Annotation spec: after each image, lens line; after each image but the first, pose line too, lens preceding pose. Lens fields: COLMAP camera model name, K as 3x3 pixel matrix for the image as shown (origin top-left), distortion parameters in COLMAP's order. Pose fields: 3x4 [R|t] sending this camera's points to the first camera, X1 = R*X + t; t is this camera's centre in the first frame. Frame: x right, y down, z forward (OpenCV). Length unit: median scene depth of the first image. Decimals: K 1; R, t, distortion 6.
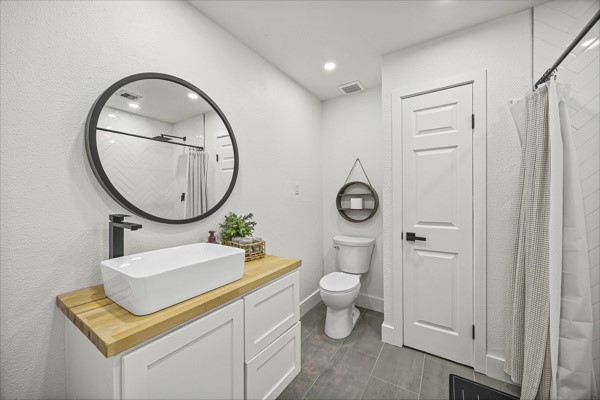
lens RADIAL K [[229.1, 0, 298.6], [0, 229.1, 200.3], [0, 0, 1]] dist [-0.000293, 0.000122]
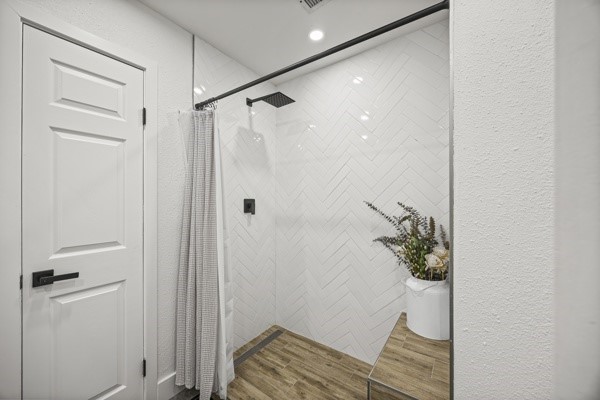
lens RADIAL K [[229.1, 0, 298.6], [0, 229.1, 200.3], [0, 0, 1]] dist [-0.000293, 0.000122]
pose [[0.039836, 0.007847, 0.999175, -0.051499], [0.011976, 0.999894, -0.008330, -0.021593], [-0.999134, 0.012298, 0.039738, 0.388377]]
